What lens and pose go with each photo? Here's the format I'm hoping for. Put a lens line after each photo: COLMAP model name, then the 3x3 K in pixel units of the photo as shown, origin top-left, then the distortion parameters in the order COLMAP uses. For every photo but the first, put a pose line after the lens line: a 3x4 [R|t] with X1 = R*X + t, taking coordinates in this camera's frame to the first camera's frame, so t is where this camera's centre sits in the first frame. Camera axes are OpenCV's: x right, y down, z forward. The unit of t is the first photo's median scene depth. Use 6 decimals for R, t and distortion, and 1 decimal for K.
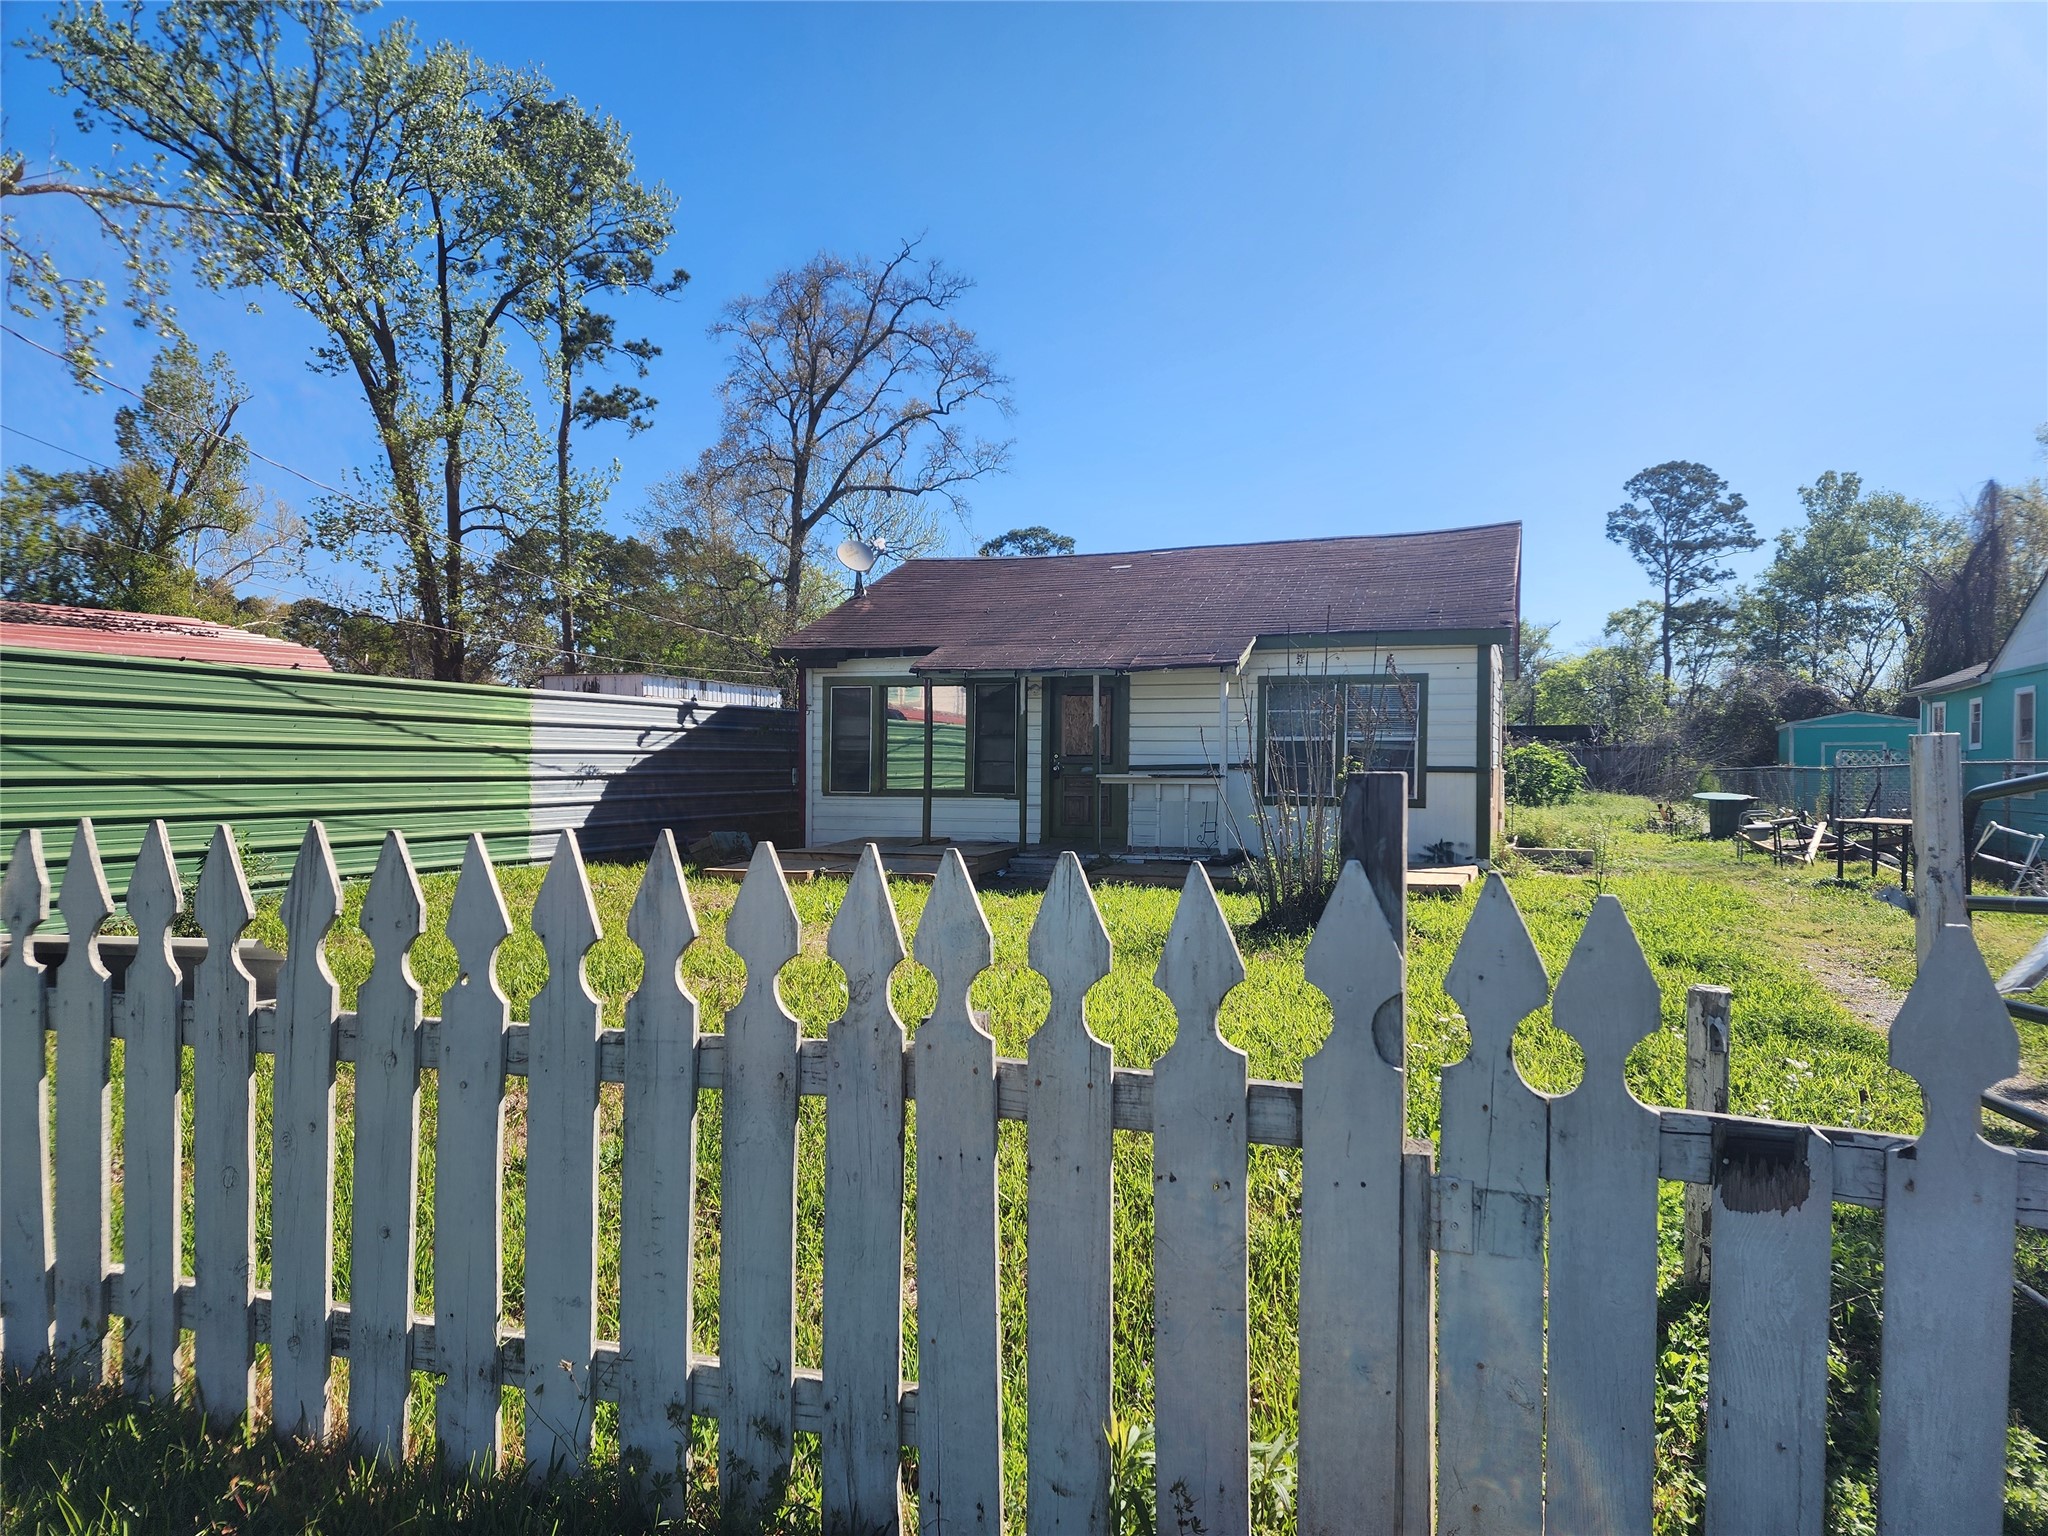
lens RADIAL K [[1355.6, 0, 1009.6], [0, 1355.6, 768.9], [0, 0, 1]] dist [0.028155, -0.008772]
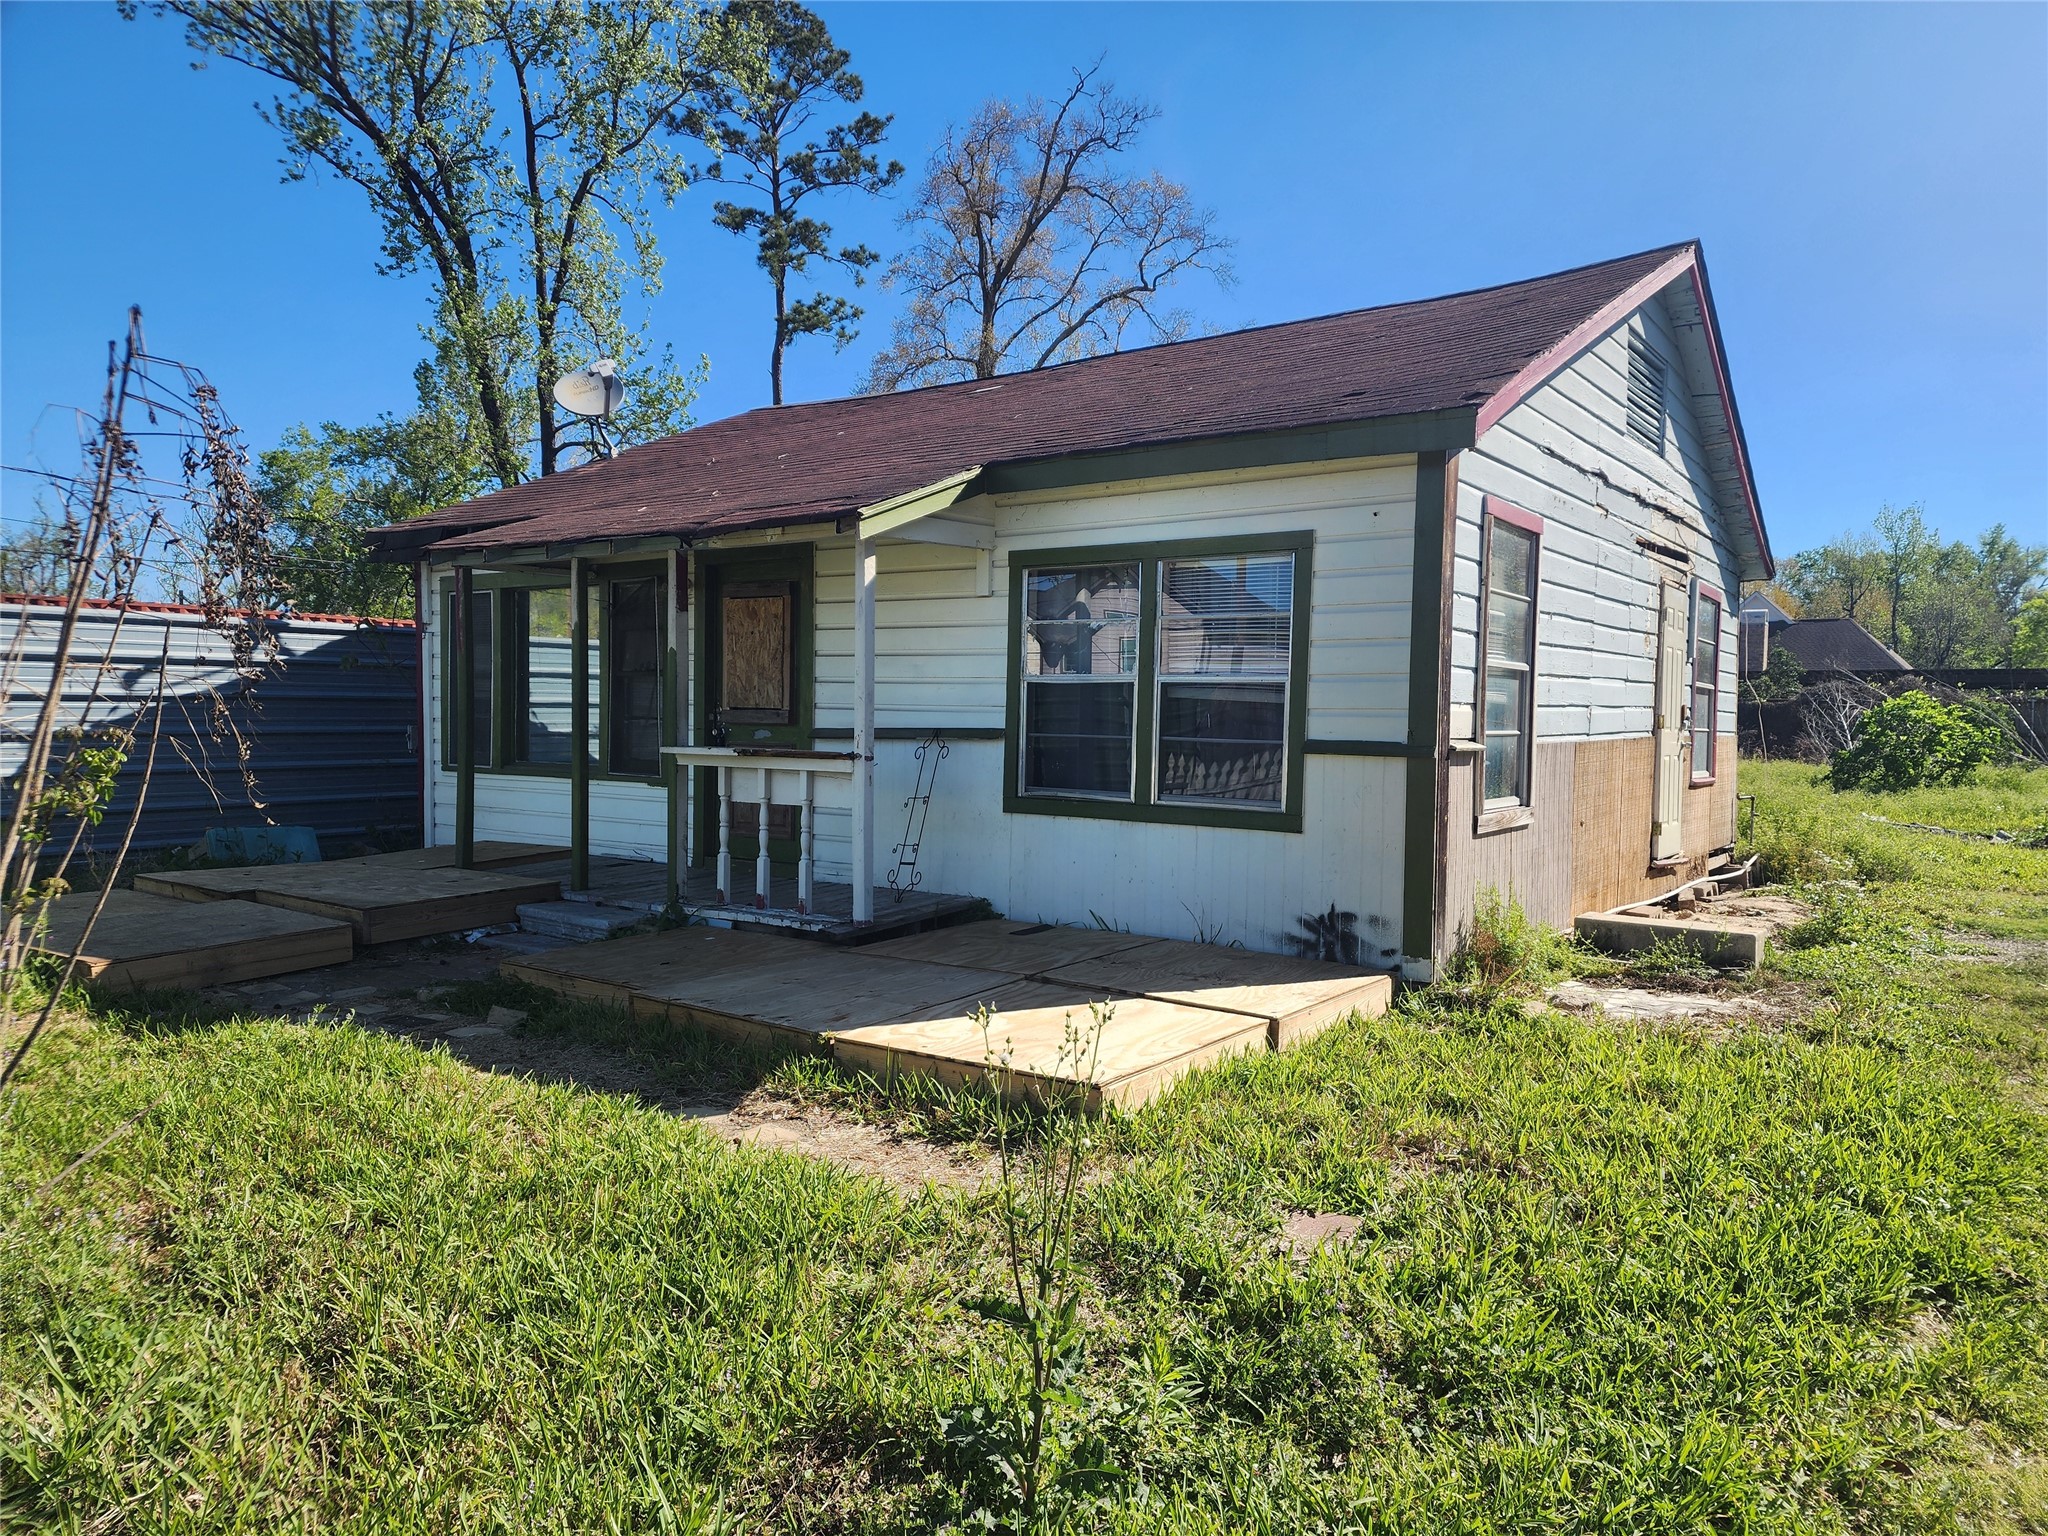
lens RADIAL K [[1355.6, 0, 1034.2], [0, 1355.6, 761.3], [0, 0, 1]] dist [0.028155, -0.008772]
pose [[0.964595, 0.017147, -0.263179, 0.285297], [-0.008467, 0.999383, 0.034081, -0.007819], [0.263601, -0.030646, 0.964145, 0.460930]]
